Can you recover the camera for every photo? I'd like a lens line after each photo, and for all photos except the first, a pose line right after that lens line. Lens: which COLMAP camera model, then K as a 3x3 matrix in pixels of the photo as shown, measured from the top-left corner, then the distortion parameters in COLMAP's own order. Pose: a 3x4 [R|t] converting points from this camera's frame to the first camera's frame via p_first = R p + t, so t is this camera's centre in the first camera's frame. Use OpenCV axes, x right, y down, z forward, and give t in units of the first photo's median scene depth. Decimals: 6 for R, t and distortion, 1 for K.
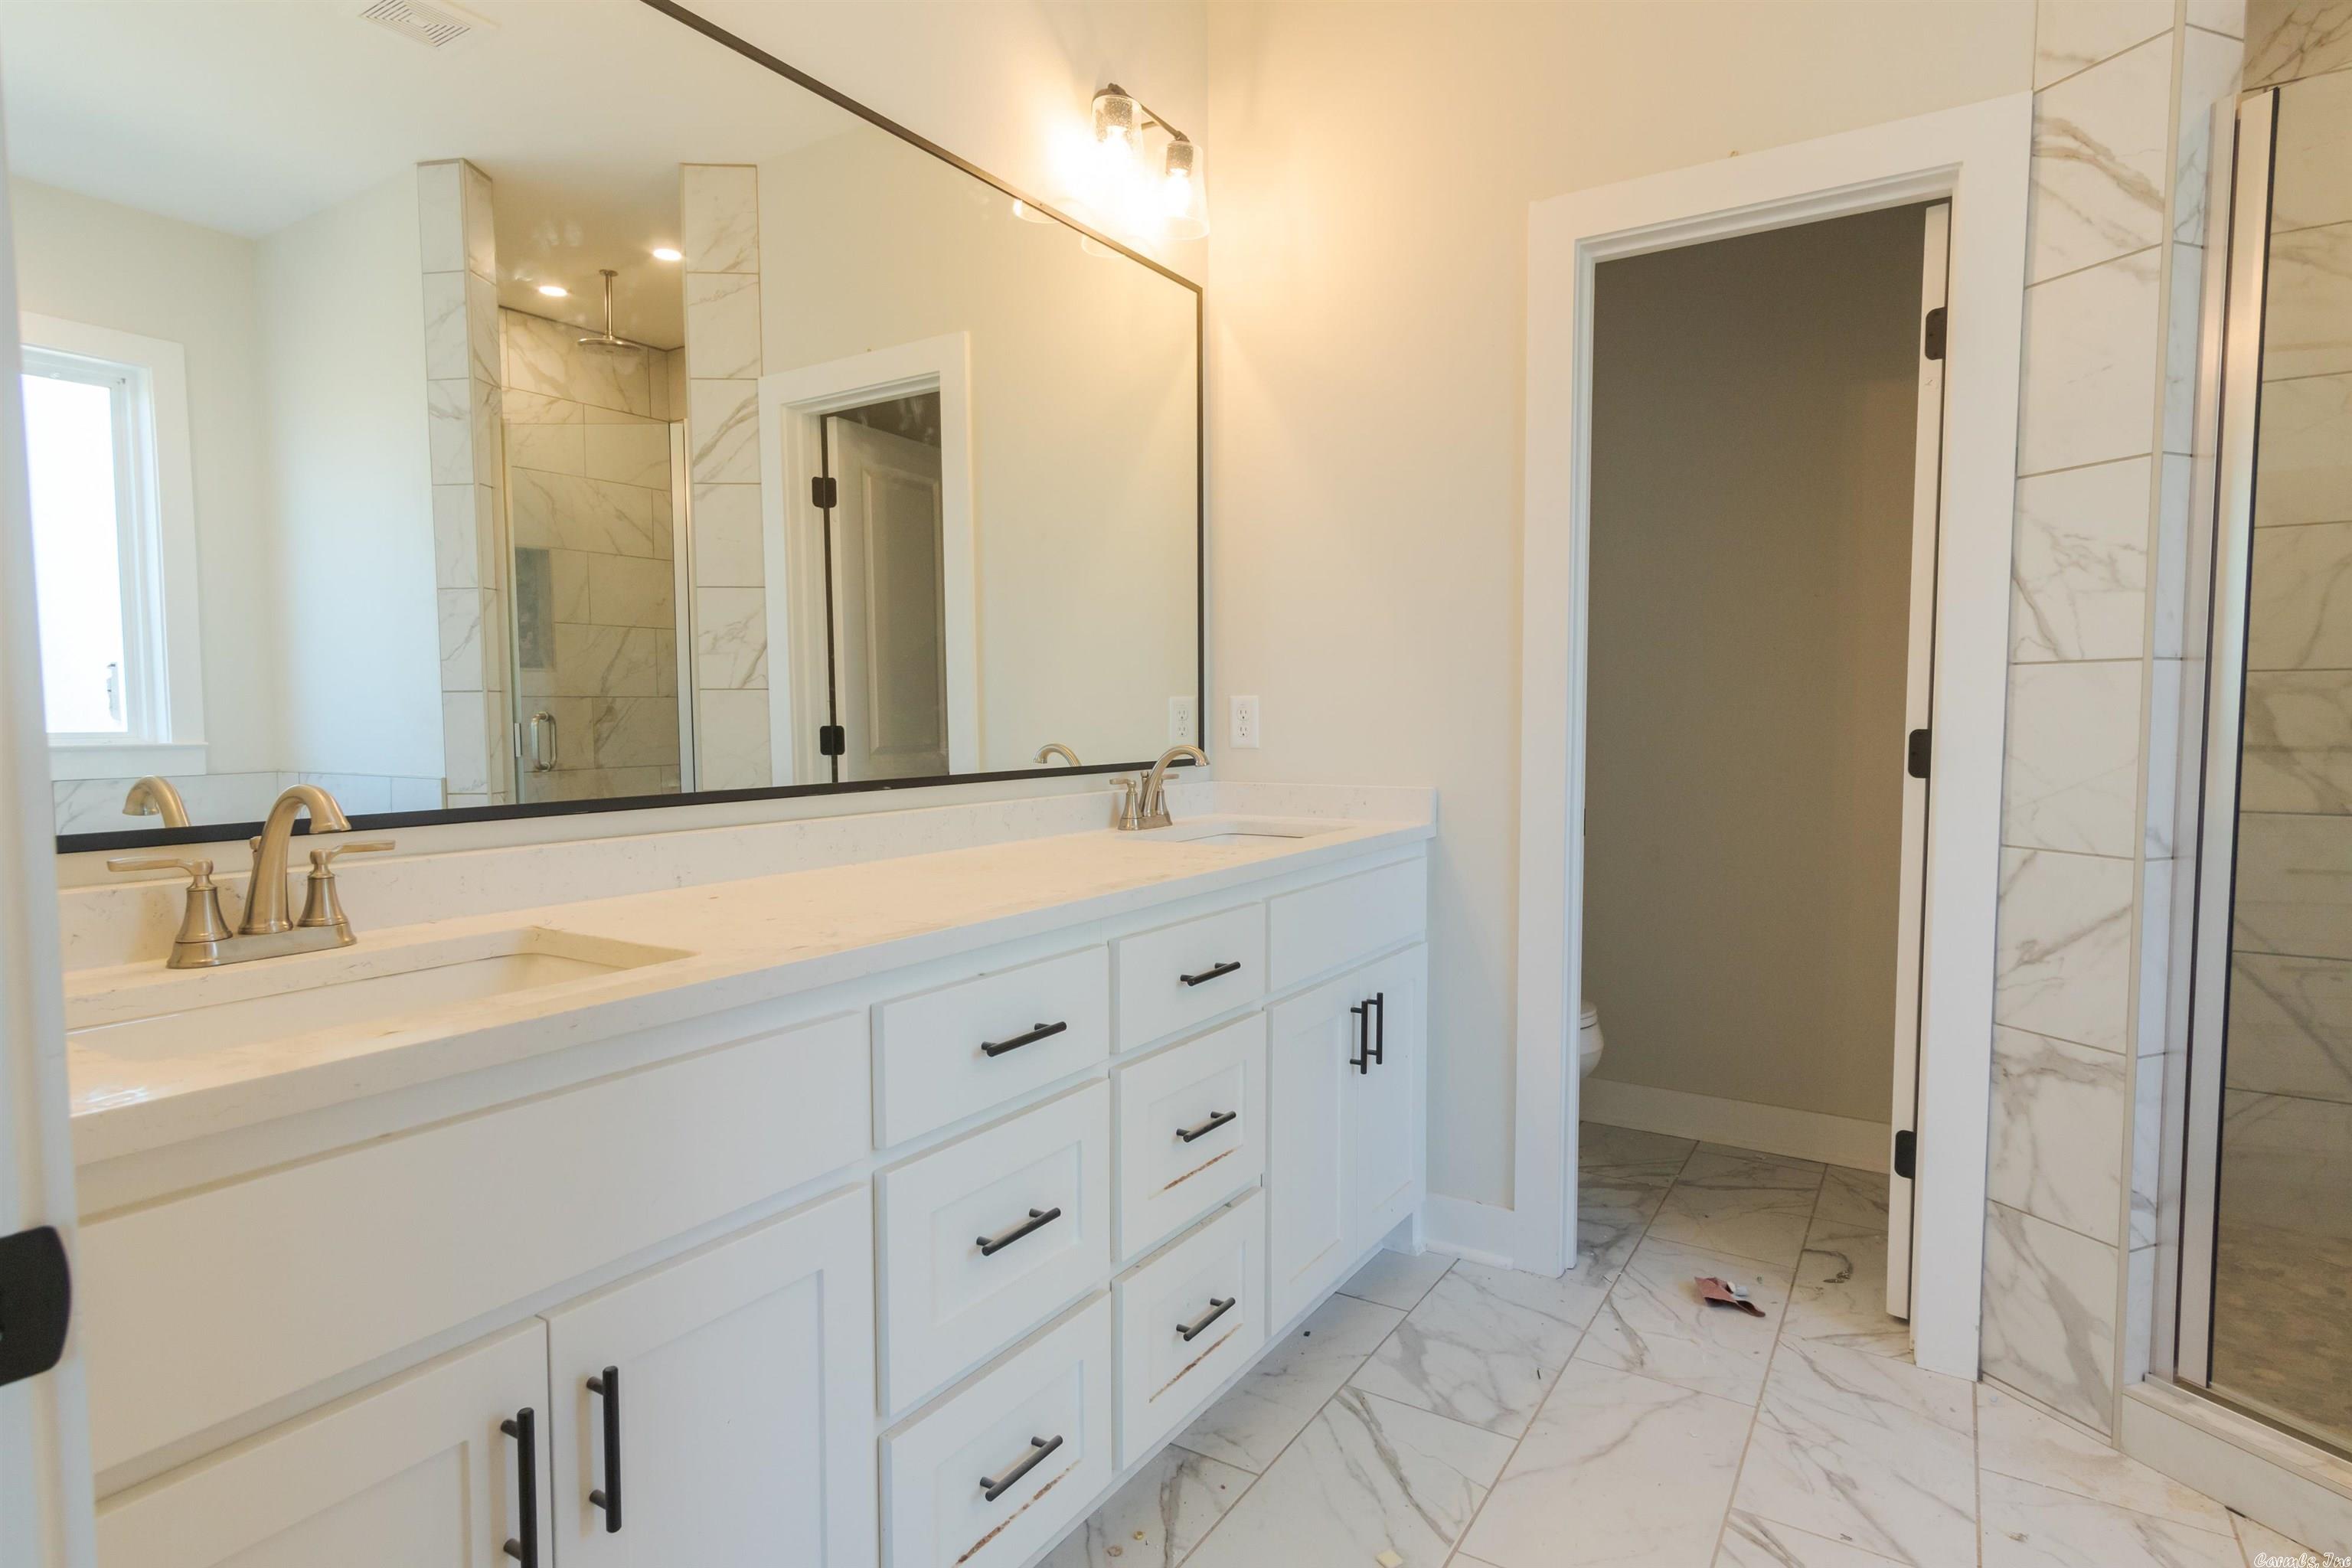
lens RADIAL K [[1271.0, 0, 1178.7], [0, 1271.0, 777.1], [0, 0, 1]] dist [0.000748, -0.001387]
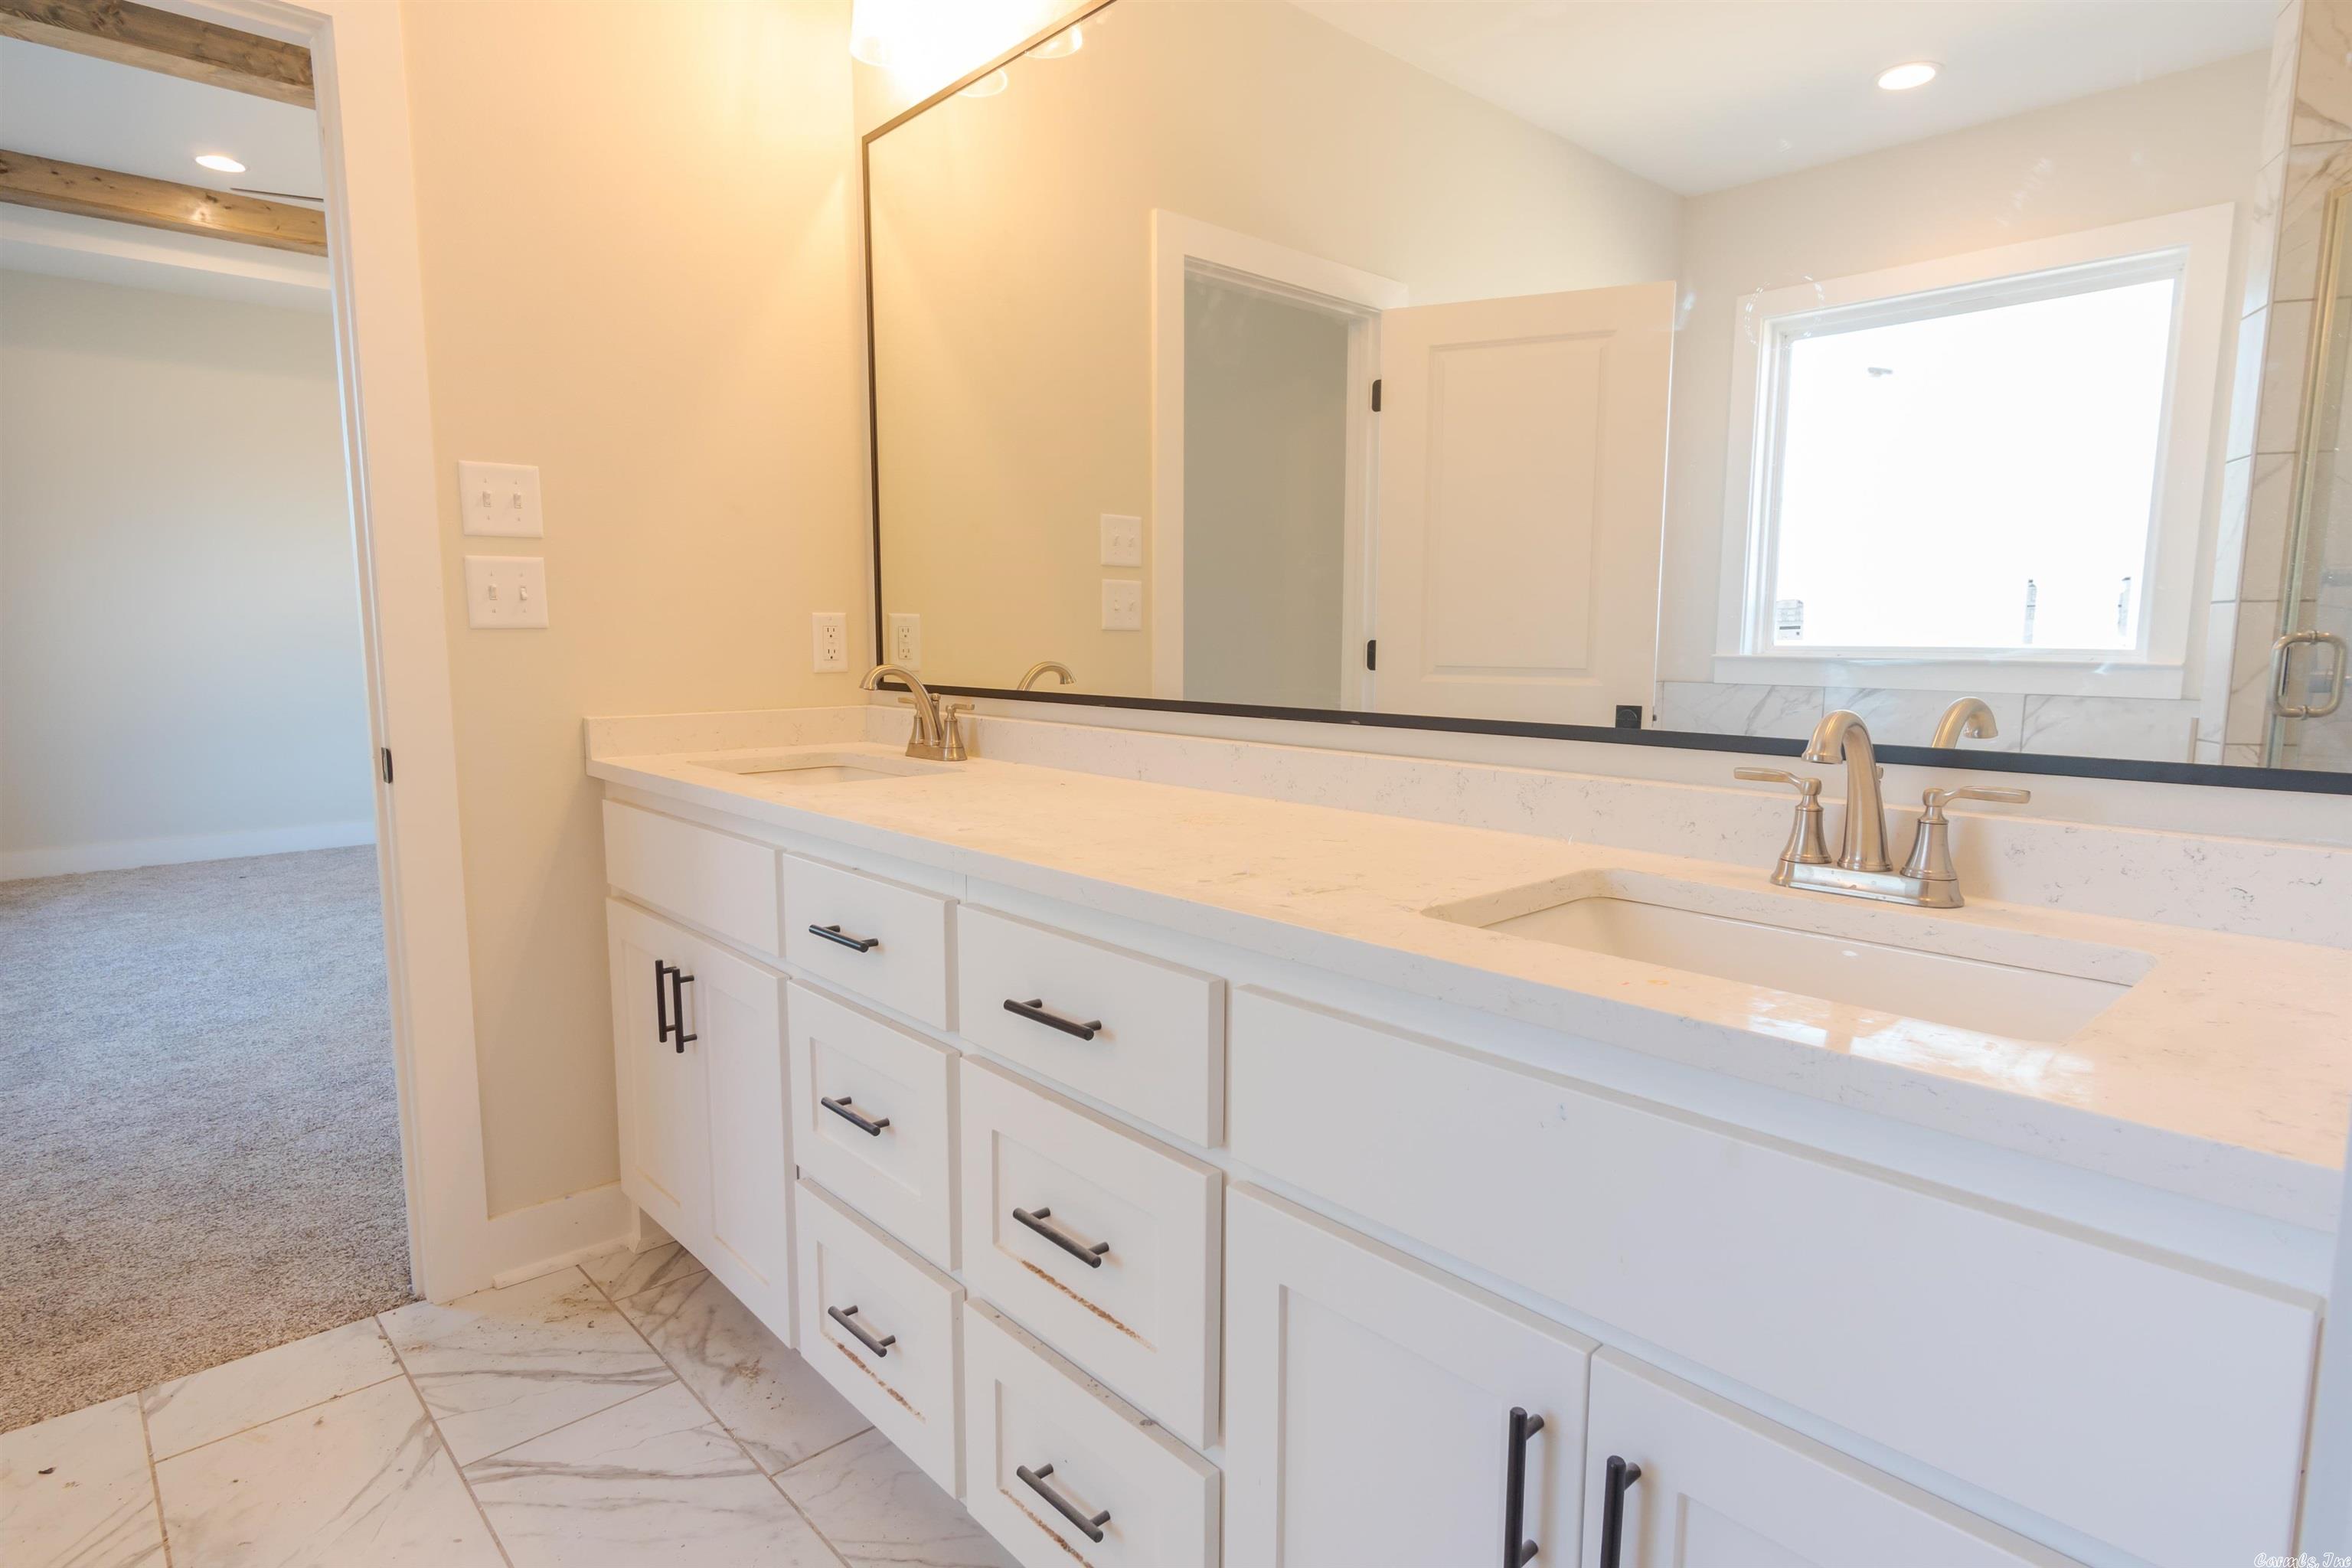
lens RADIAL K [[1271.0, 0, 1175.0], [0, 1271.0, 783.7], [0, 0, 1]] dist [0.000748, -0.001387]
pose [[-0.277684, 0.120416, -0.953096, 0.313132], [-0.053022, 0.988680, 0.140359, -0.032908], [0.959208, 0.089510, -0.268156, 0.608246]]
